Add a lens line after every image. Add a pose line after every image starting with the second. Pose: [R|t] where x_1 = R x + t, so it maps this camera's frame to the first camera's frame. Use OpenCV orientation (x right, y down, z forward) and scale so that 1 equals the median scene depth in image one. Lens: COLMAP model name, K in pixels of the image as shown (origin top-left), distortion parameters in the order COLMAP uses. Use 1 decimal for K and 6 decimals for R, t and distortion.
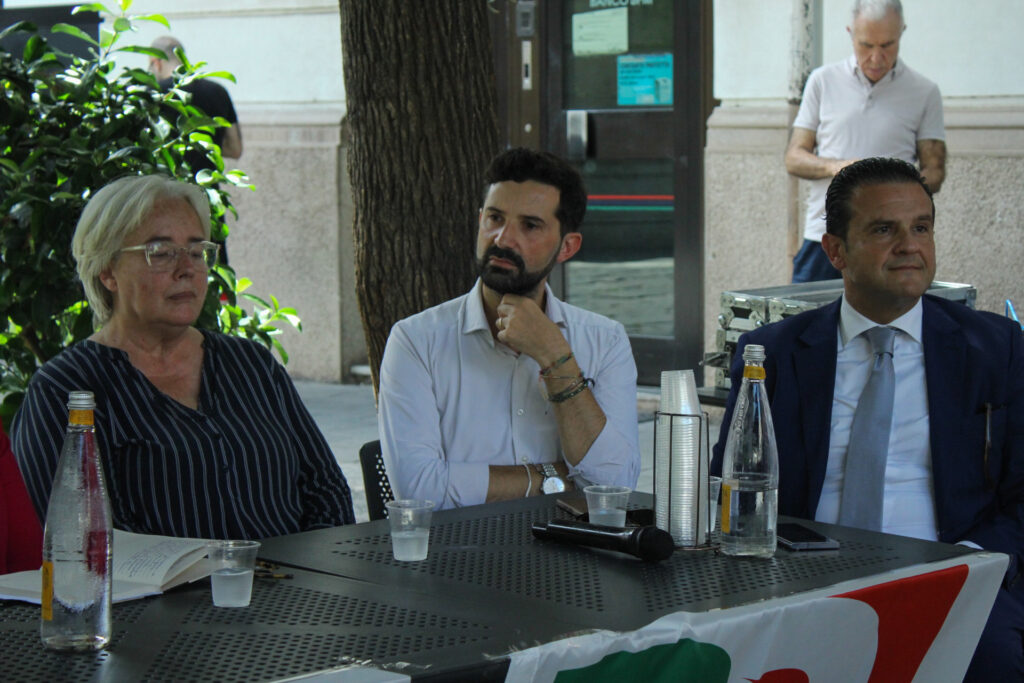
lens RADIAL K [[2419.6, 0, 512.0], [0, 2419.6, 341.5], [0, 0, 1]] dist [0.032438, 0.163824]
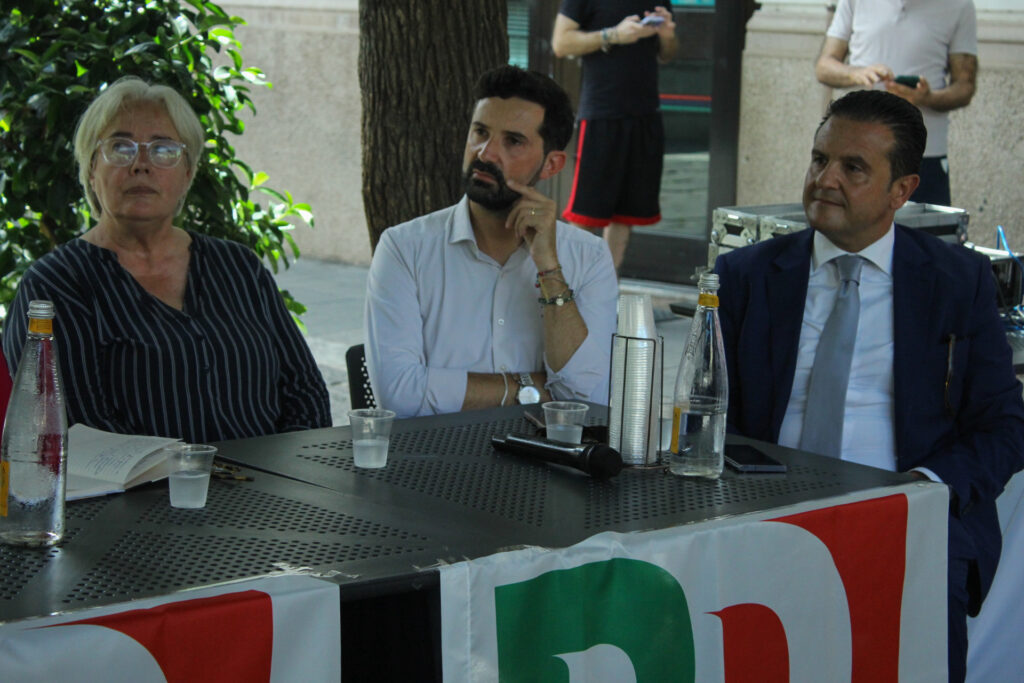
lens RADIAL K [[2419.6, 0, 512.0], [0, 2419.6, 341.5], [0, 0, 1]] dist [0.032438, 0.163824]
pose [[0.998805, 0.040269, -0.027685, 0.030687], [-0.038828, 0.997957, 0.050729, -0.012676], [0.029672, -0.049594, 0.998329, -0.024395]]
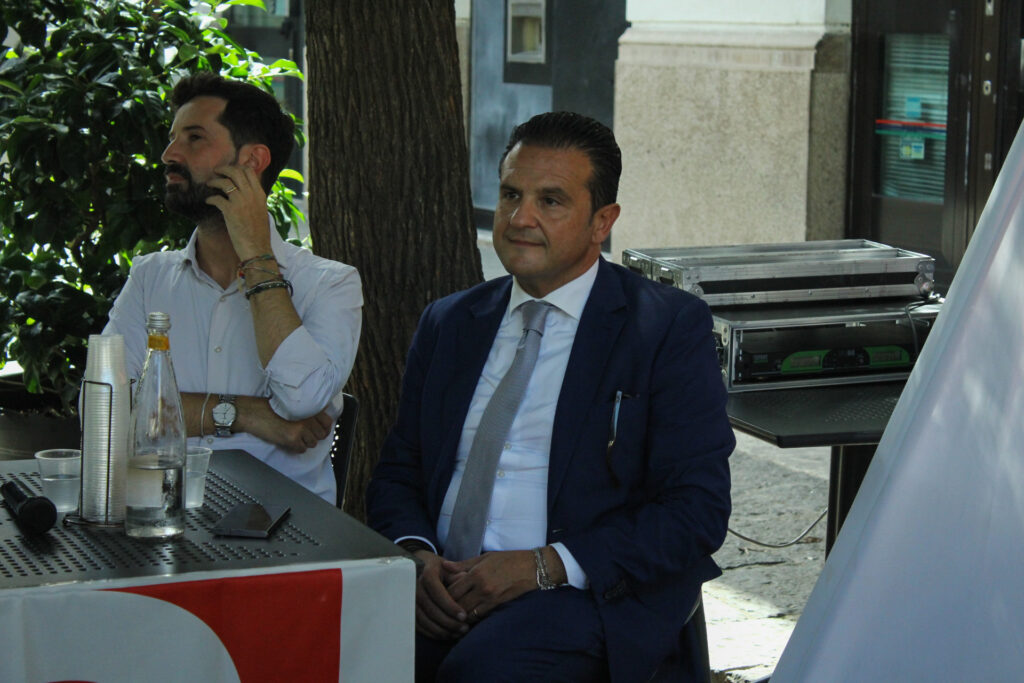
lens RADIAL K [[2419.6, 0, 512.0], [0, 2419.6, 341.5], [0, 0, 1]] dist [0.032438, 0.163824]
pose [[0.927129, 0.069045, -0.368327, 0.382864], [-0.055388, 0.997333, 0.047535, -0.026615], [0.370627, -0.023670, 0.928480, 0.125589]]
